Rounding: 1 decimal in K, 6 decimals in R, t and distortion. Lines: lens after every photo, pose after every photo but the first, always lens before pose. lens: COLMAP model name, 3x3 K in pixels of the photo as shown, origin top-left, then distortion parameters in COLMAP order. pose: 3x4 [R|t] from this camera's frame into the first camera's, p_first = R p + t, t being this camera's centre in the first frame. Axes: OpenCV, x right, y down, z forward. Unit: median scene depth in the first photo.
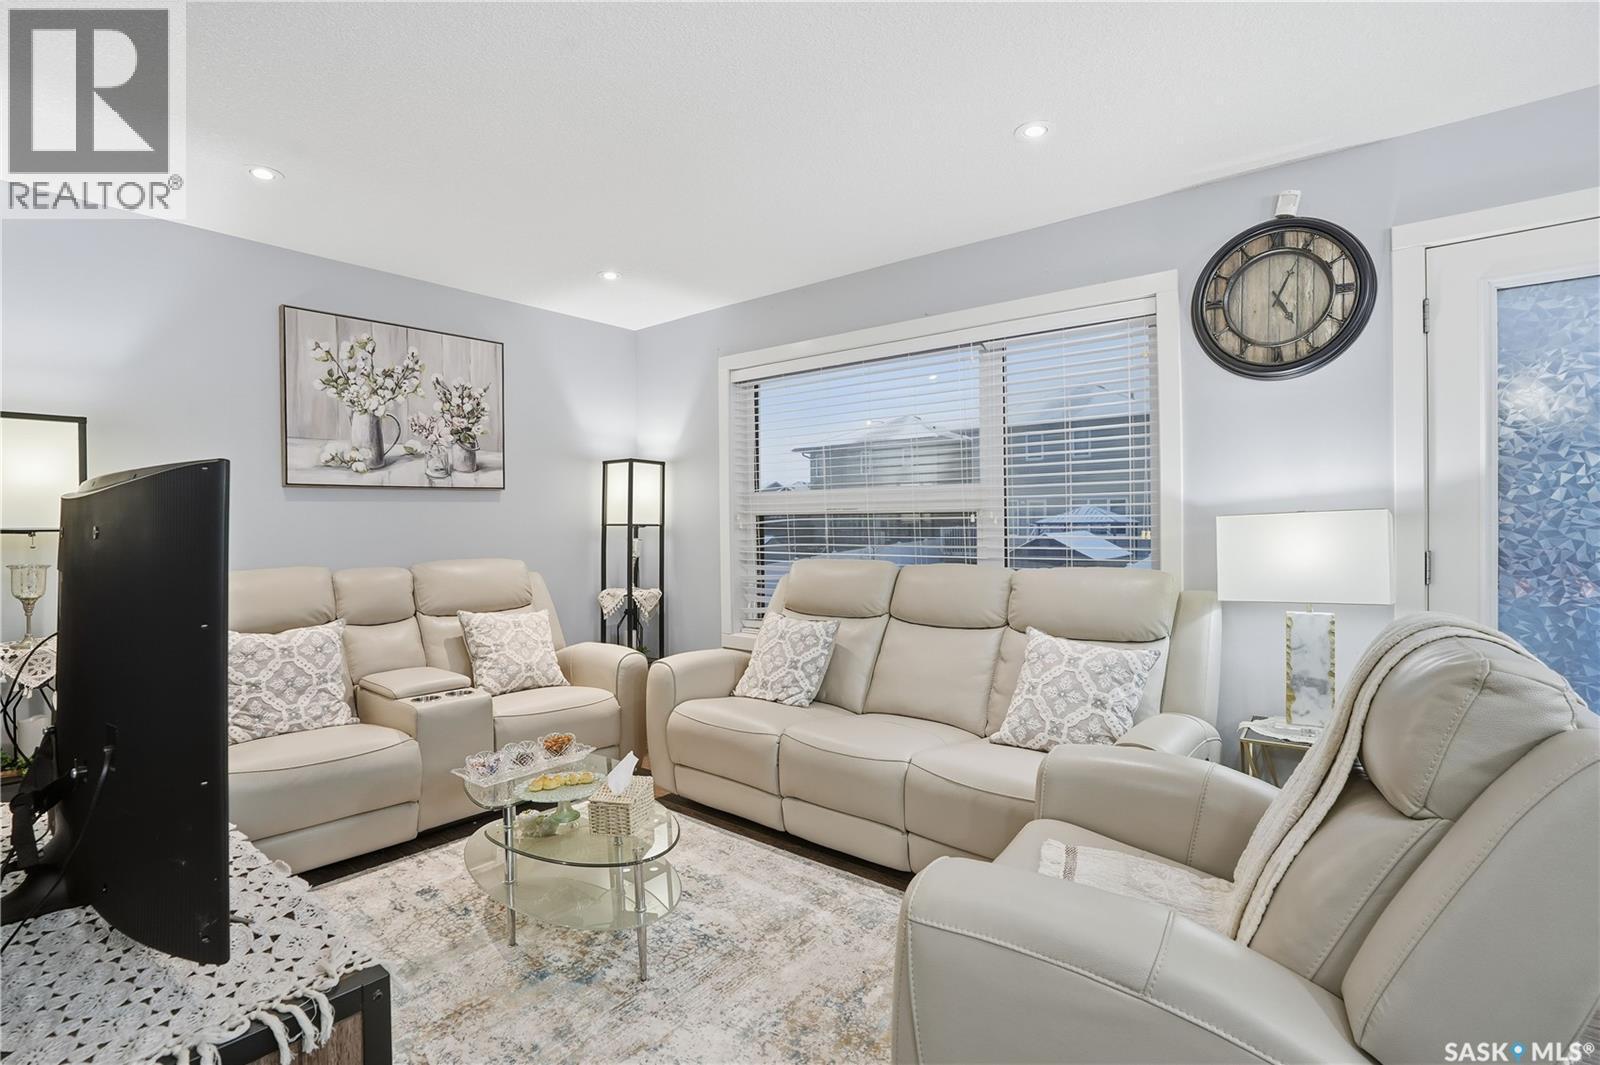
lens RADIAL K [[758.7, 0, 798.8], [0, 758.7, 513.6], [0, 0, 1]] dist [-0.069067, 0.029500]
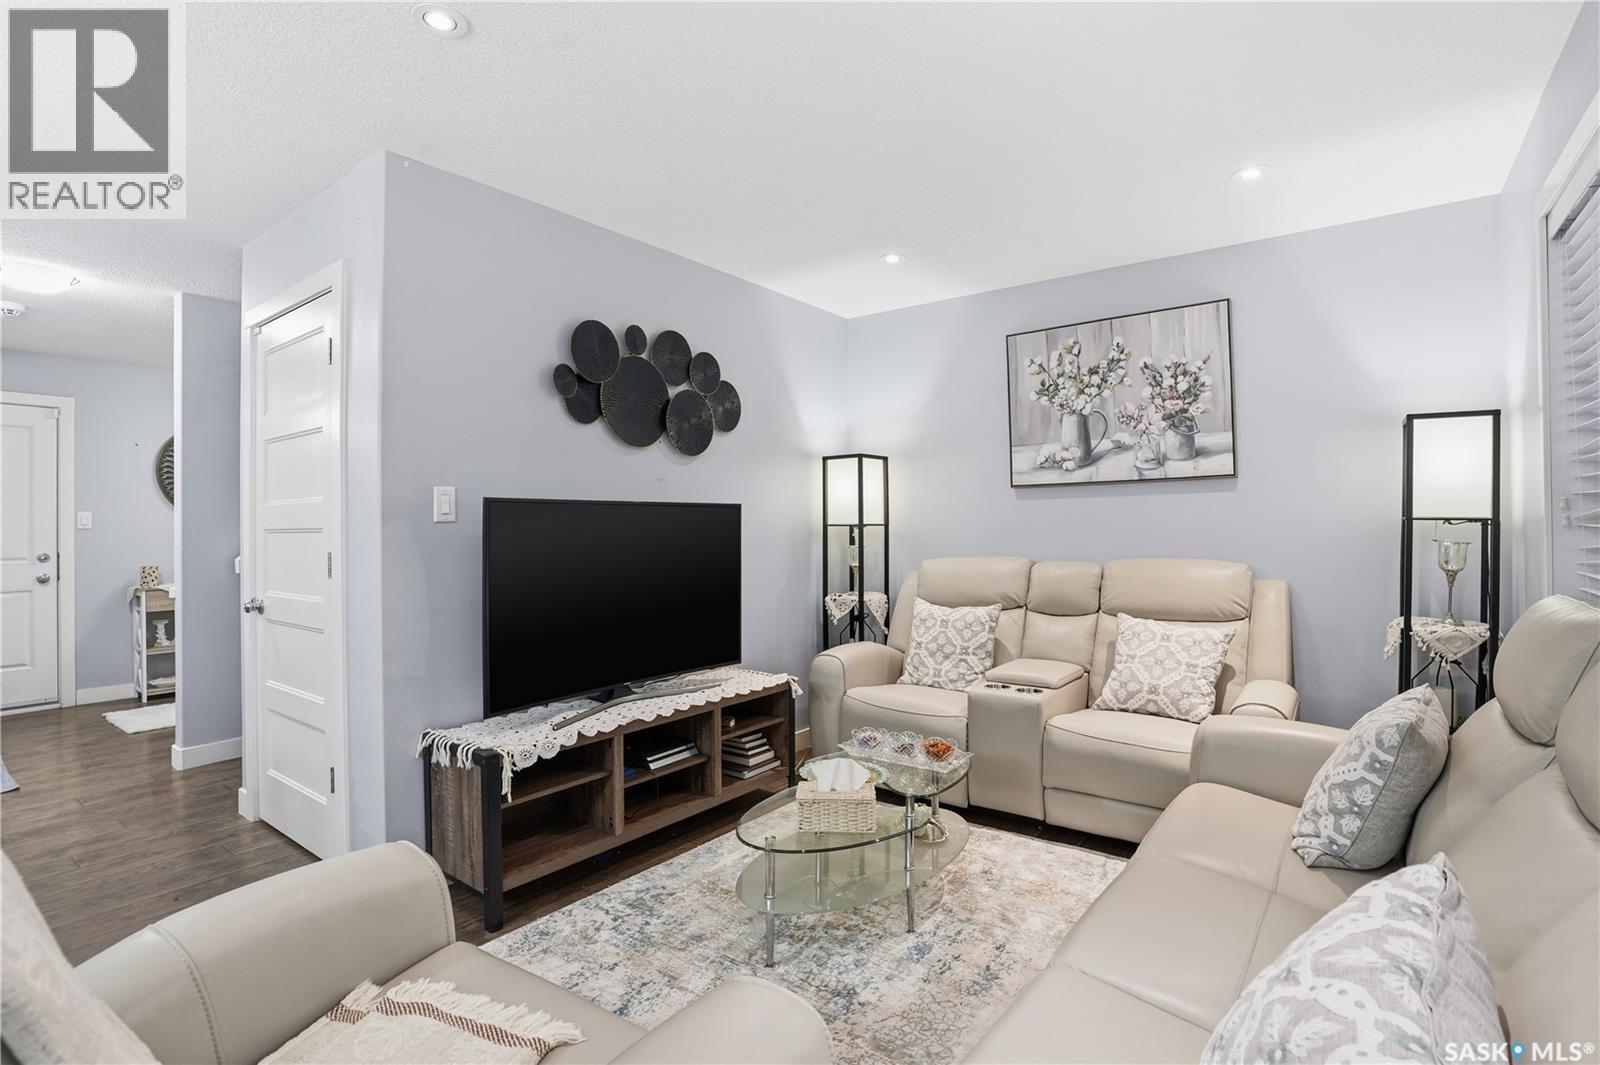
lens RADIAL K [[758.7, 0, 798.8], [0, 758.7, 513.6], [0, 0, 1]] dist [-0.069067, 0.029500]
pose [[0.036255, -0.007065, -0.999318, 0.455541], [0.021562, 0.999748, -0.006285, 0.003923], [0.999110, -0.021319, 0.036398, 0.562794]]
